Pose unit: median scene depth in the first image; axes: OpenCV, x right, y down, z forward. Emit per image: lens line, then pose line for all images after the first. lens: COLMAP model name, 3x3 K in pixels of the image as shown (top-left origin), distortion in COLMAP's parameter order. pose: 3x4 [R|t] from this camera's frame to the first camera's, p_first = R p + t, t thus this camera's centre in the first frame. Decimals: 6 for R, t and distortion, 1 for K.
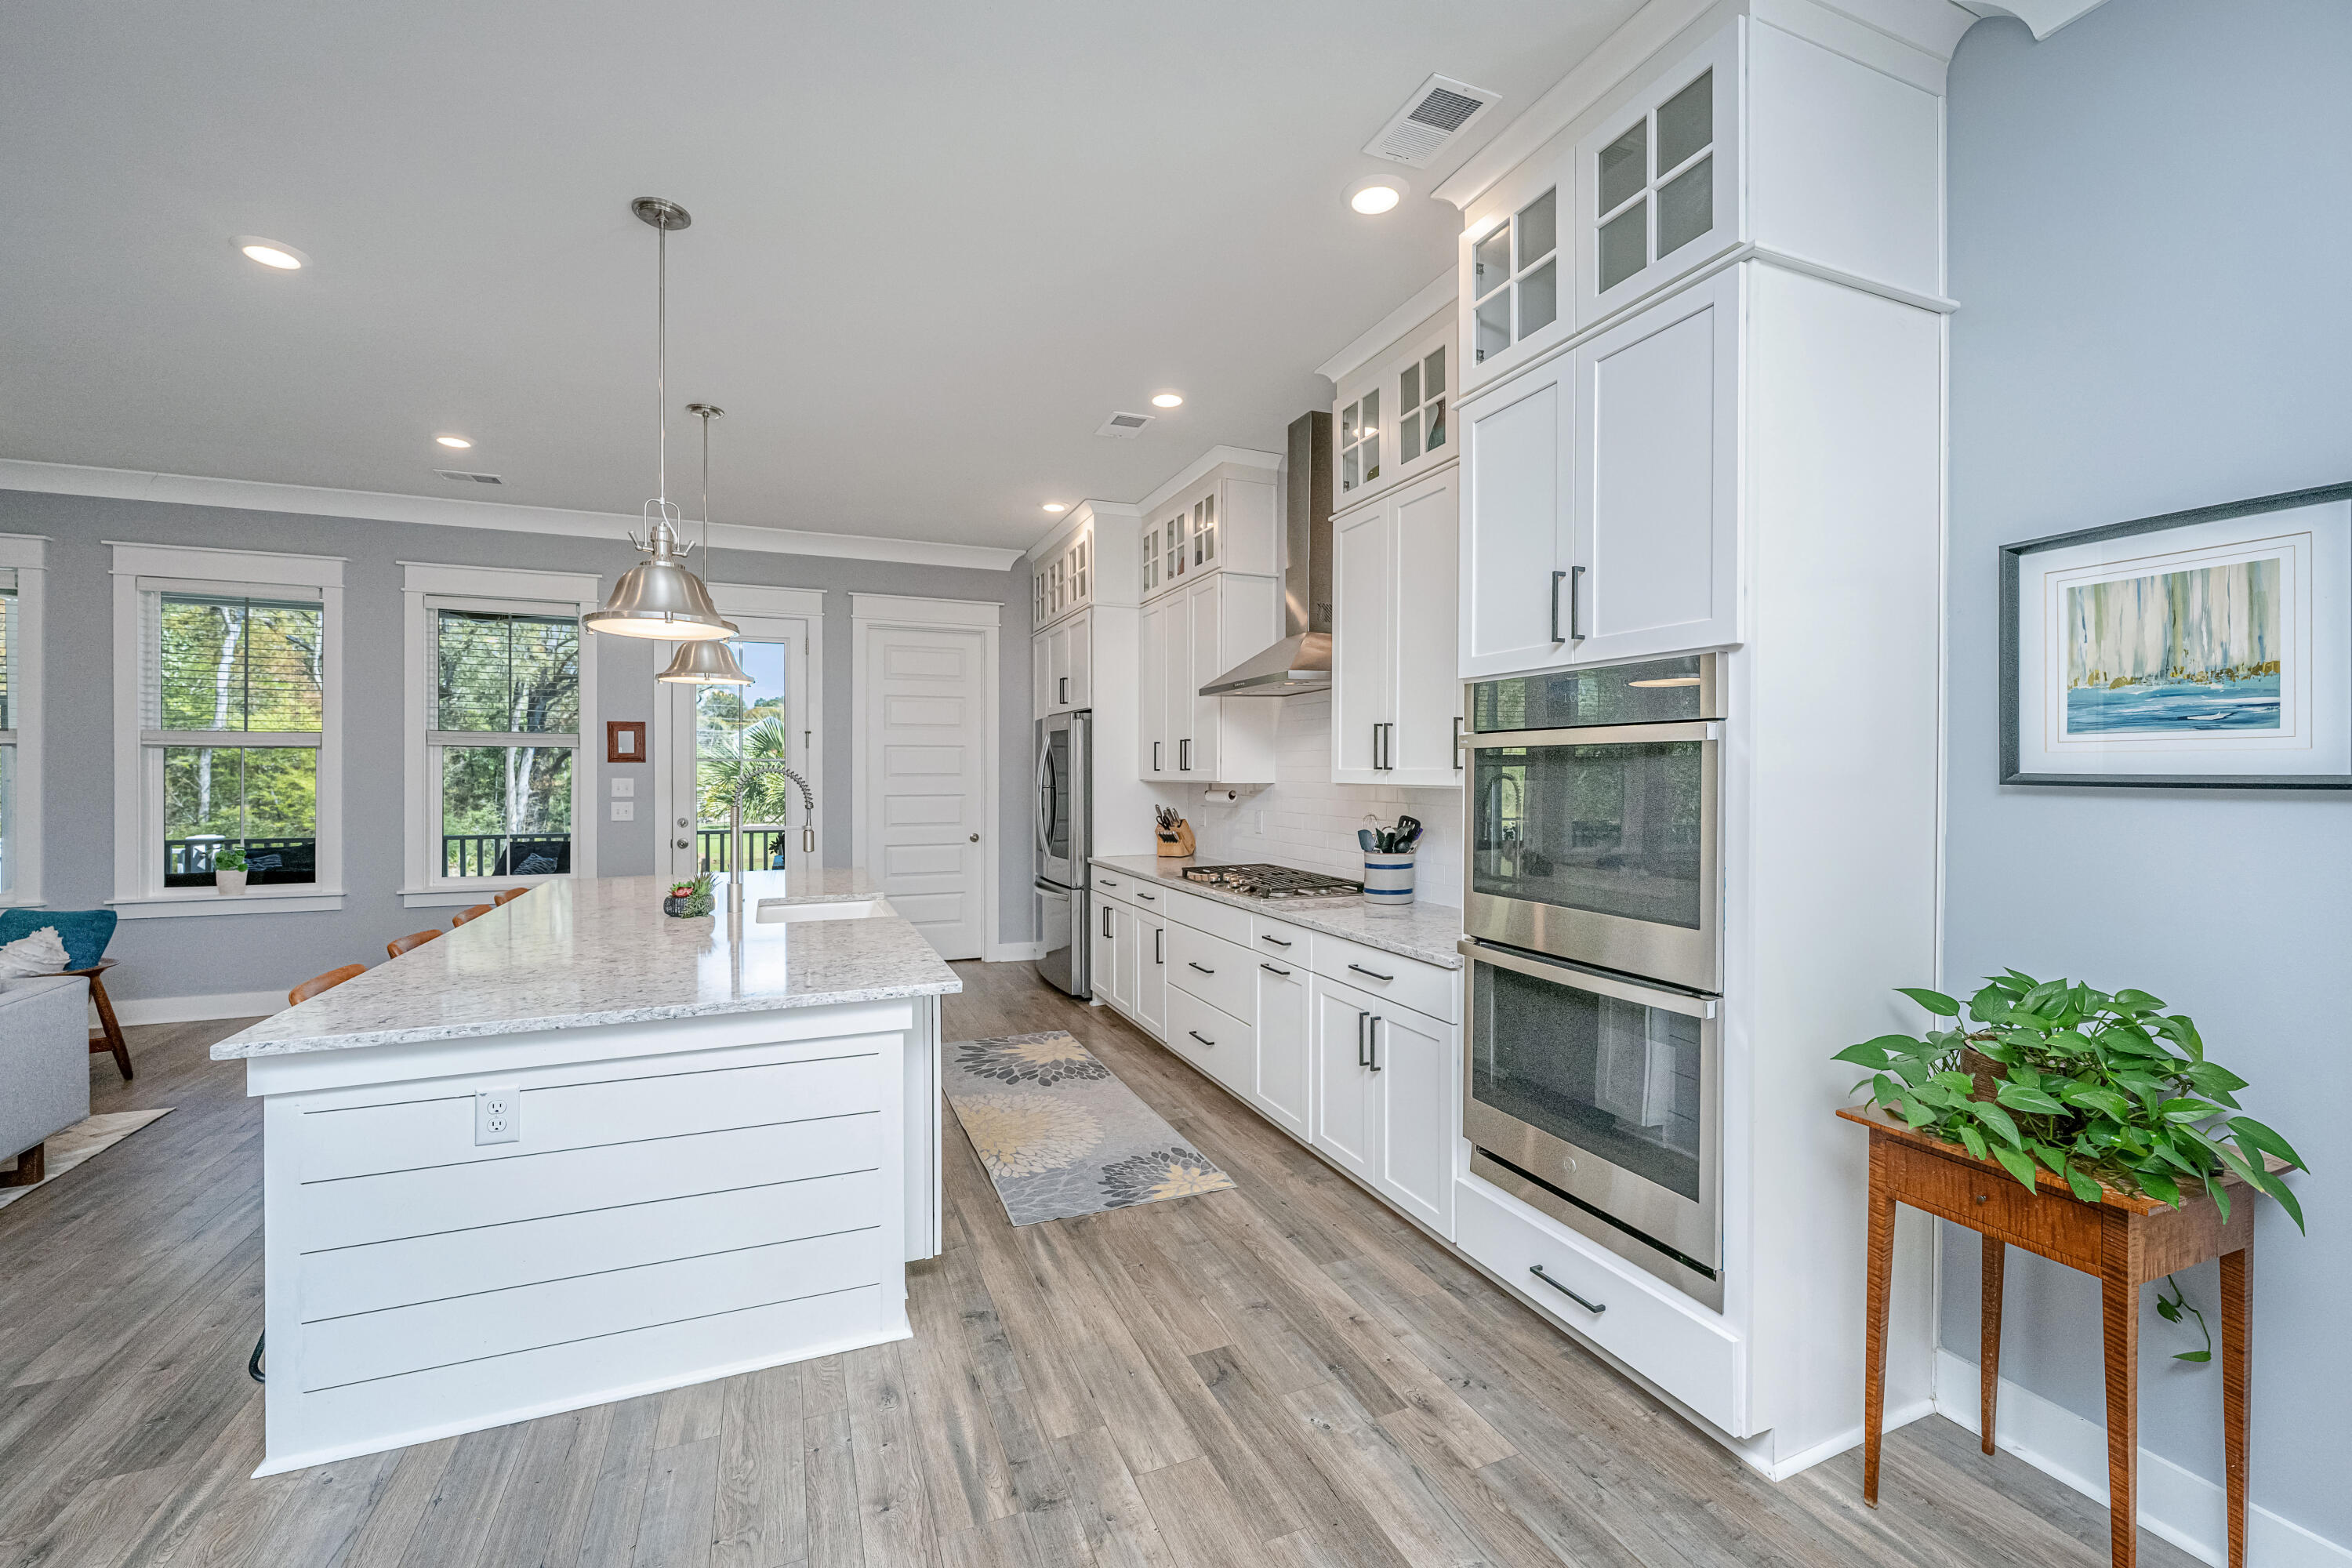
lens RADIAL K [[955.0, 0, 1185.6], [0, 955.0, 771.2], [0, 0, 1]] dist [0.001709, 0.000034]
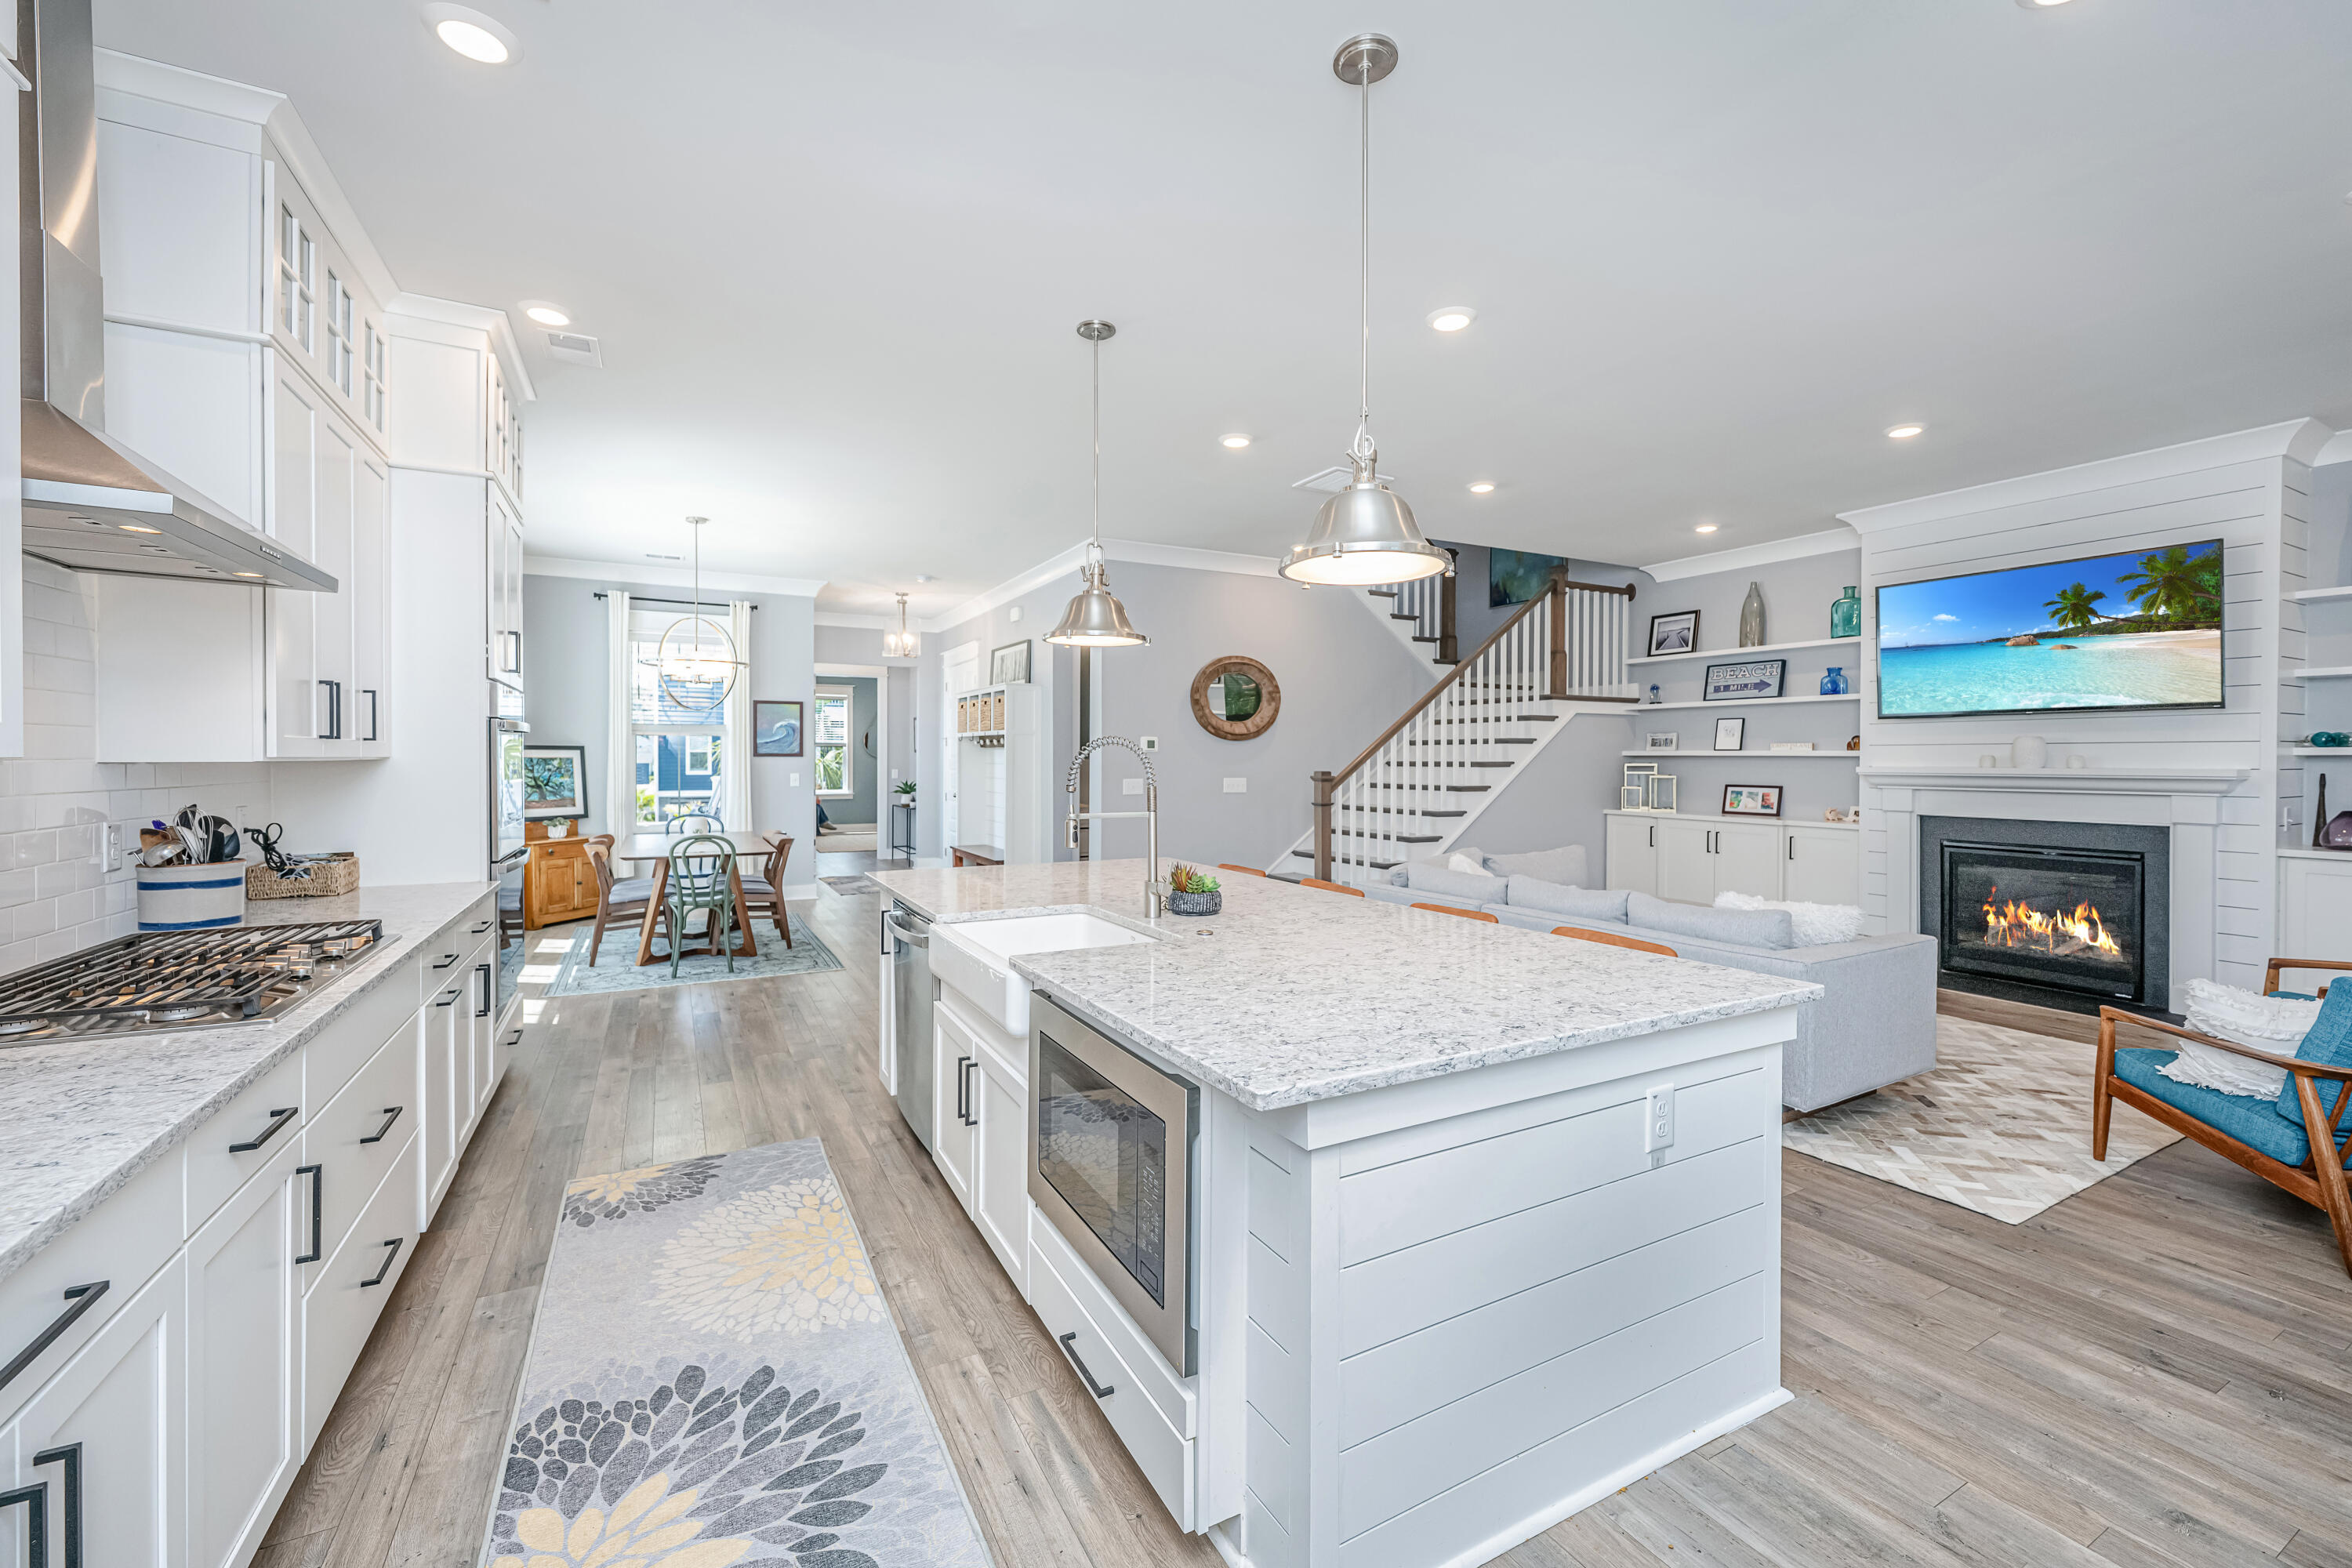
lens RADIAL K [[955.0, 0, 1185.6], [0, 955.0, 771.2], [0, 0, 1]] dist [0.001709, 0.000034]
pose [[-0.995305, -0.001676, -0.096771, -0.335014], [-0.002892, 0.999919, 0.012421, 0.009616], [0.096742, 0.012642, -0.995229, 1.440346]]
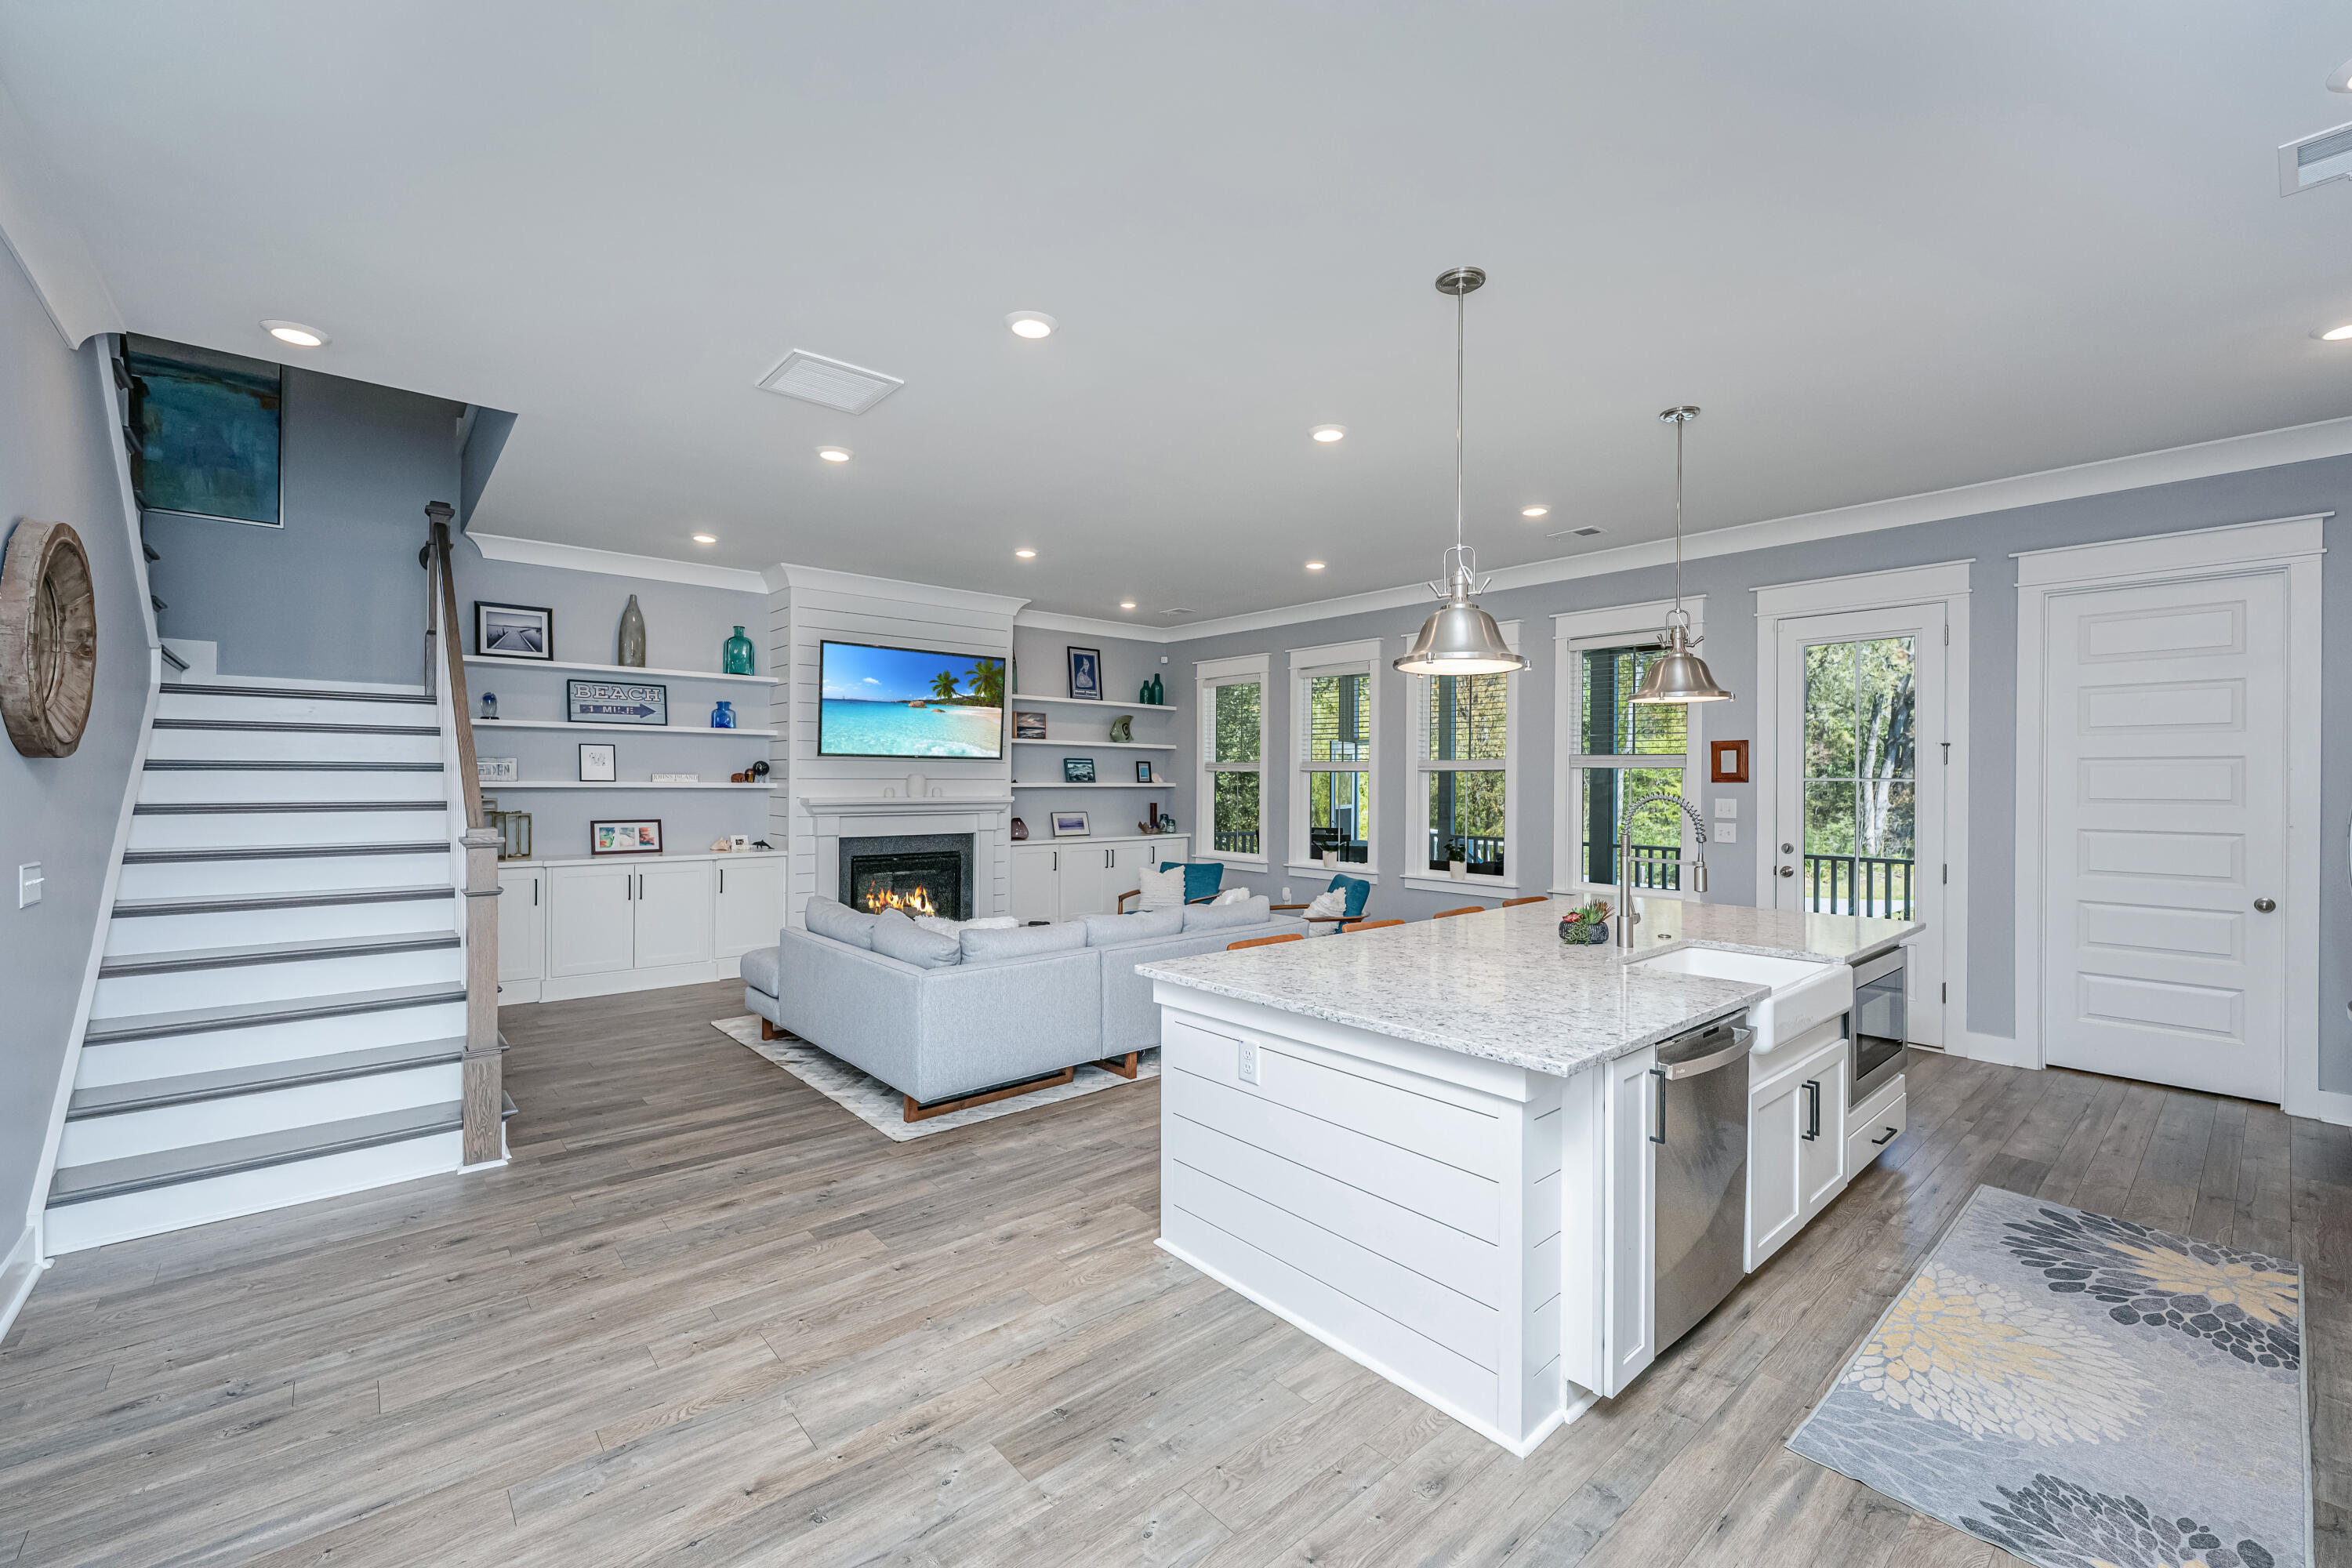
lens RADIAL K [[969.1, 0, 1185.0], [0, 969.1, 779.5], [0, 0, 1]] dist [0.000463, 0.000034]
pose [[0.315657, -0.000752, -0.948873, 0.239911], [-0.003512, 0.999992, -0.001961, -0.011992], [0.948867, 0.003952, 0.315652, 0.225995]]
